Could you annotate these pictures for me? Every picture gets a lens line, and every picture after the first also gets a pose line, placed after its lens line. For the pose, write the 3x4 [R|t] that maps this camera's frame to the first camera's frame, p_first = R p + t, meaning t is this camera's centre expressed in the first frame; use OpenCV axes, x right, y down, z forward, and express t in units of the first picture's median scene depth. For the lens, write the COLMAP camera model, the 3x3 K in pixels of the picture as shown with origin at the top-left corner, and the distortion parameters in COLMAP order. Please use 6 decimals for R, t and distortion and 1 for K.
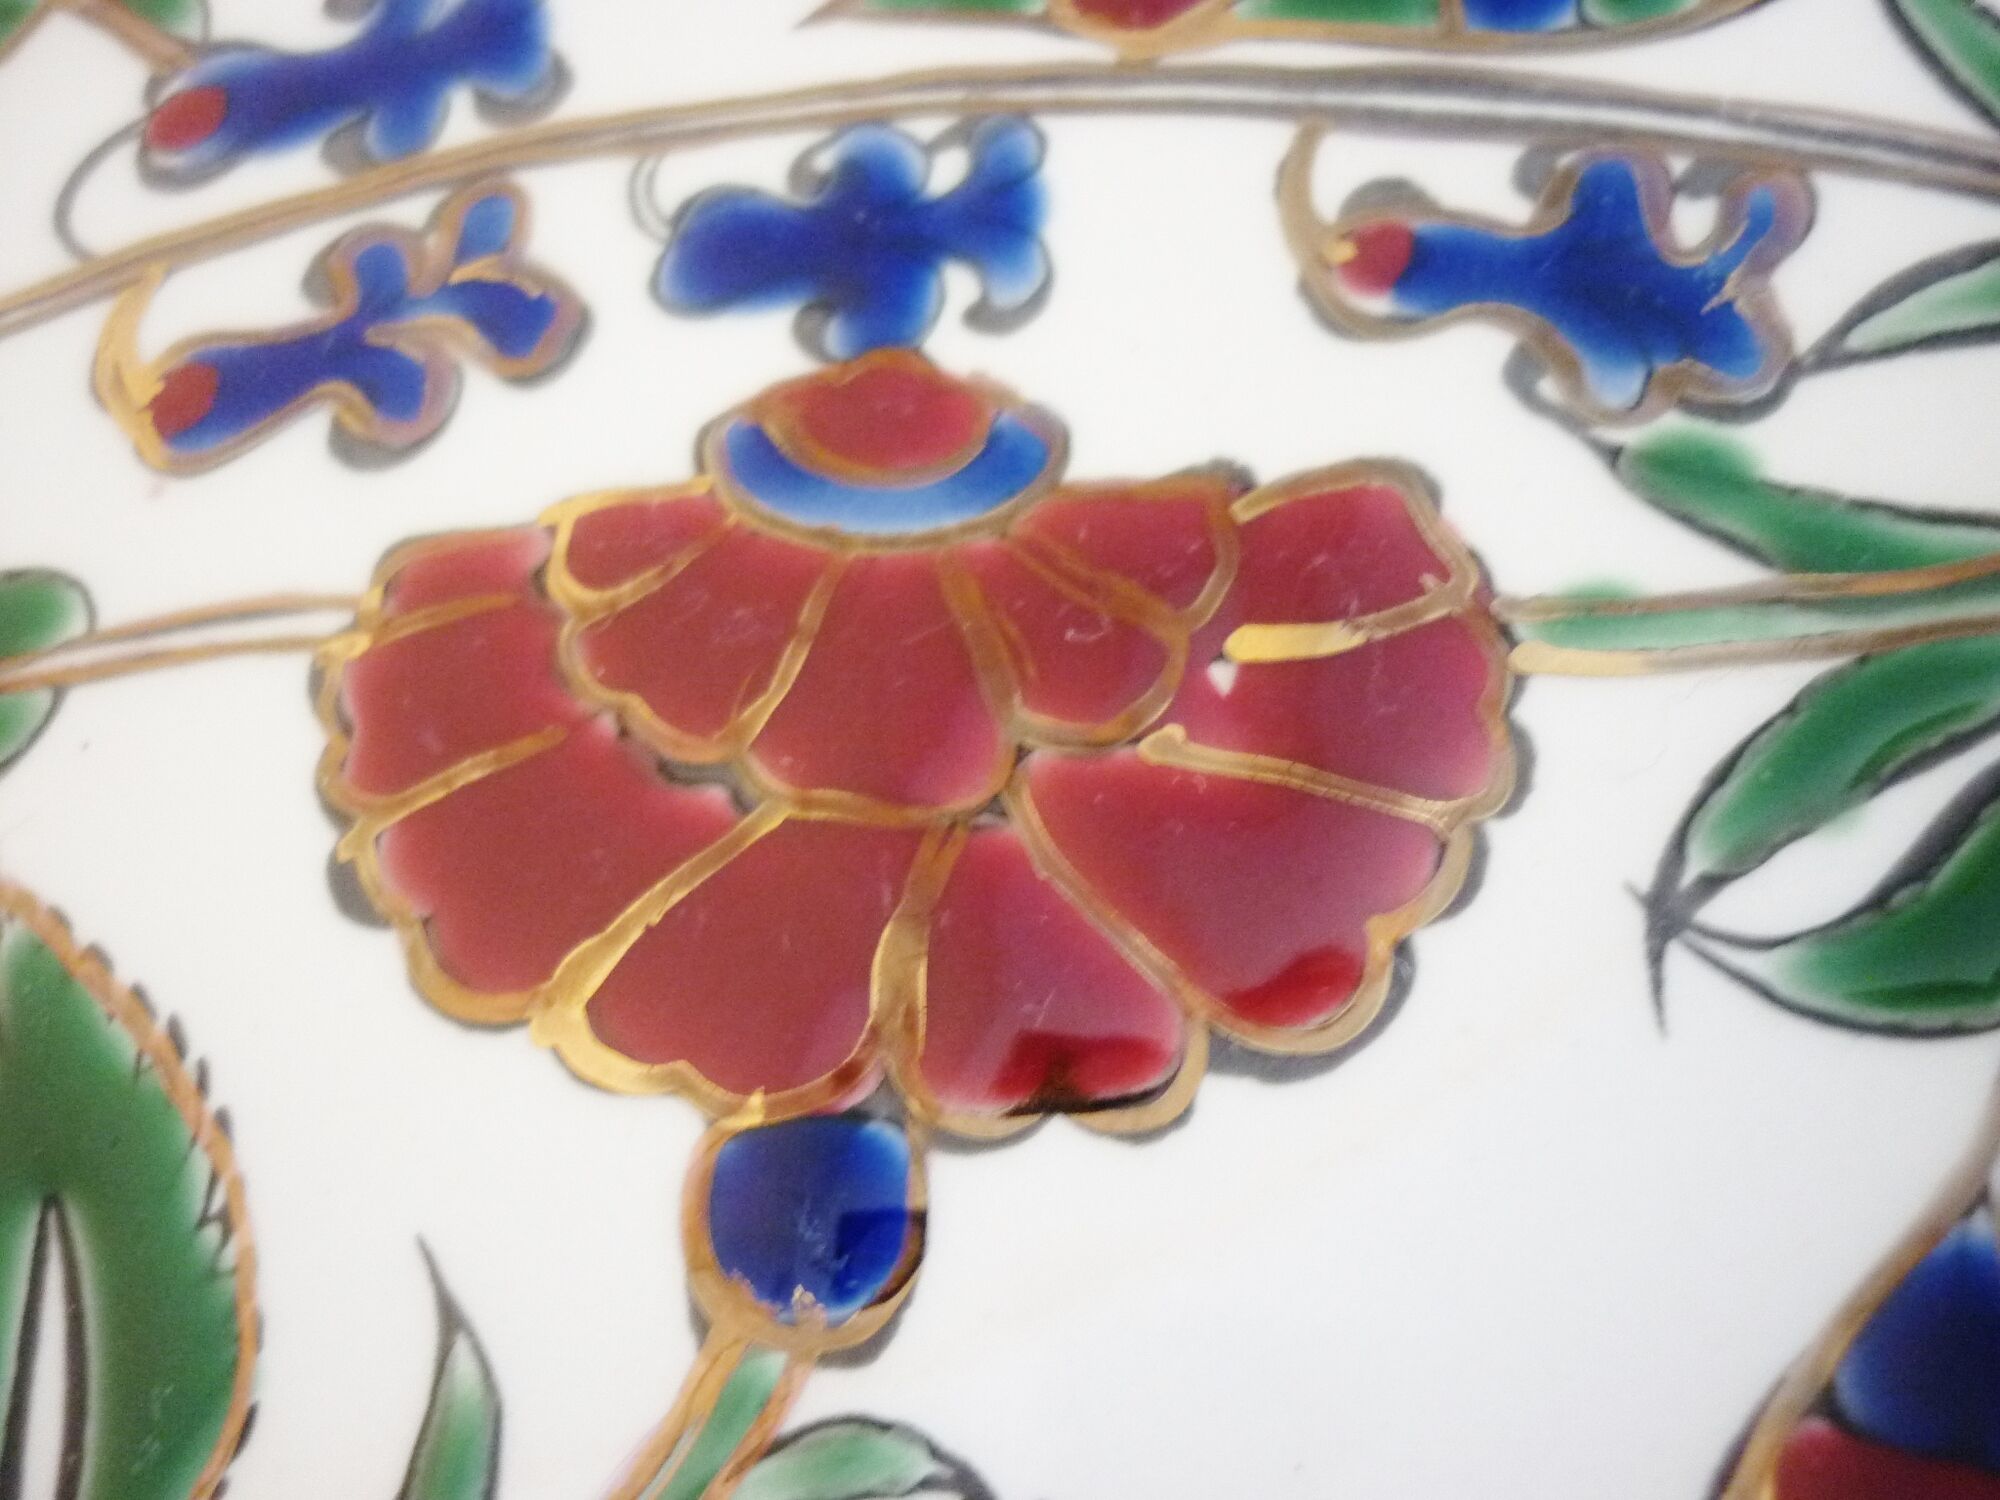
lens RADIAL K [[1990.2, 0, 1021.8], [0, 1990.2, 791.5], [0, 0, 1]] dist [-0.103712, 0.139780]
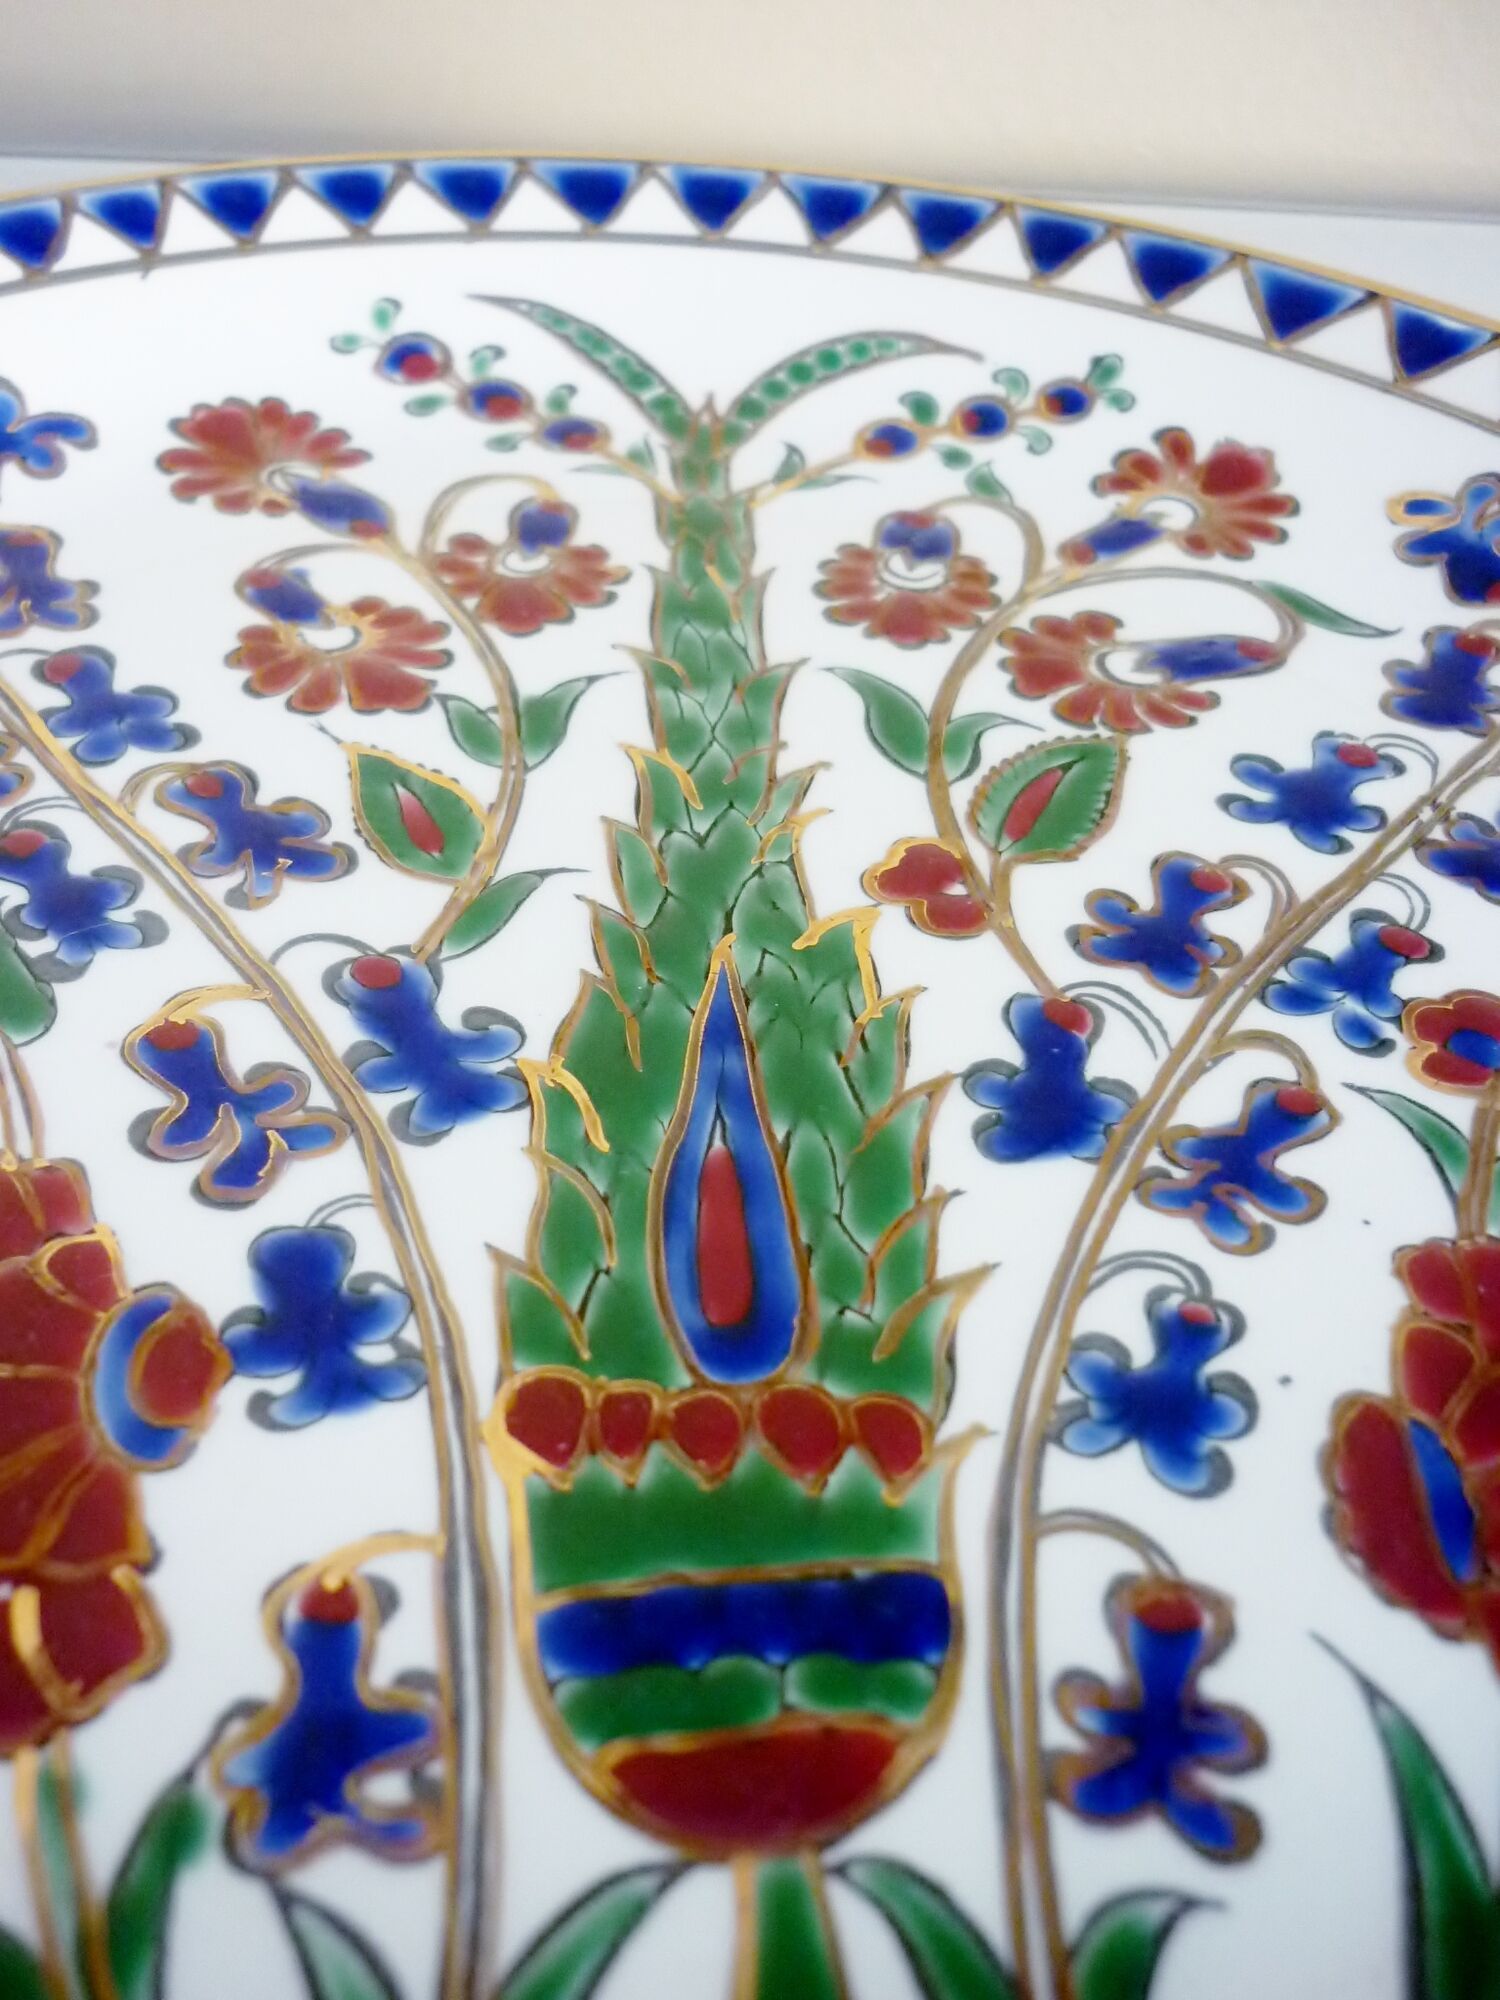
lens RADIAL K [[1990.2, 0, 706.6], [0, 1990.2, 1024.5], [0, 0, 1]] dist [-0.103712, 0.139780]
pose [[0.349665, 0.761743, -0.545419, 0.758649], [-0.908090, 0.418766, 0.002685, -0.718159], [0.230448, 0.494351, 0.838159, -0.390046]]
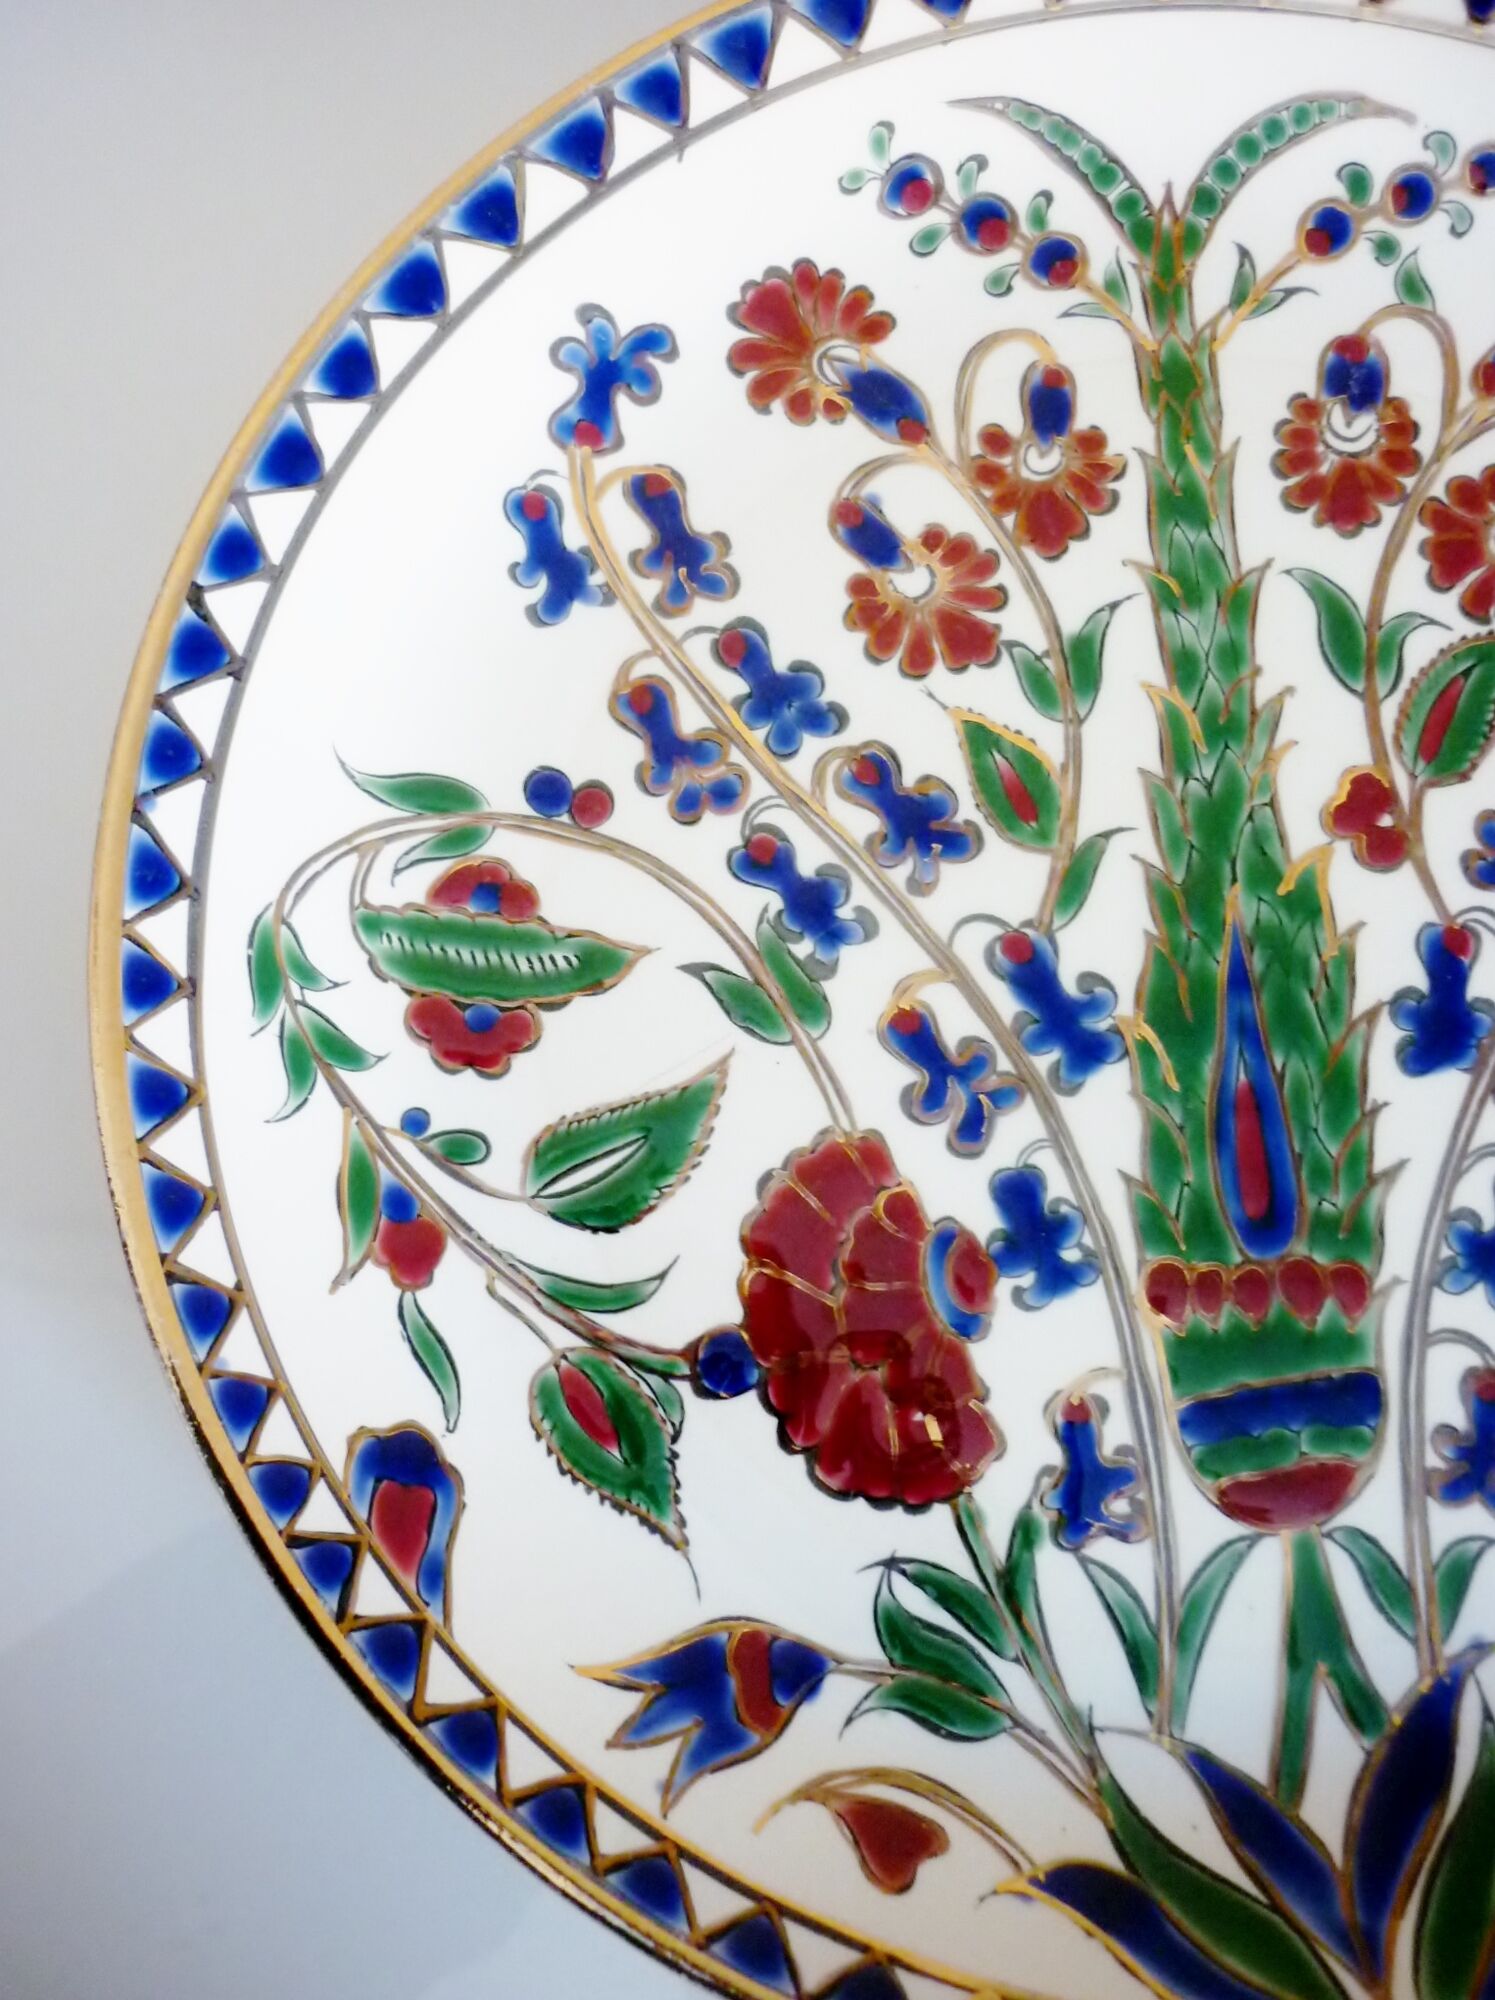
lens RADIAL K [[1990.2, 0, 704.1], [0, 1990.2, 1024.5], [0, 0, 1]] dist [-0.103712, 0.139780]
pose [[0.385245, 0.921311, -0.052656, -0.436893], [-0.854479, 0.377685, 0.356680, -1.103725], [0.348500, -0.092416, 0.932742, -2.013124]]
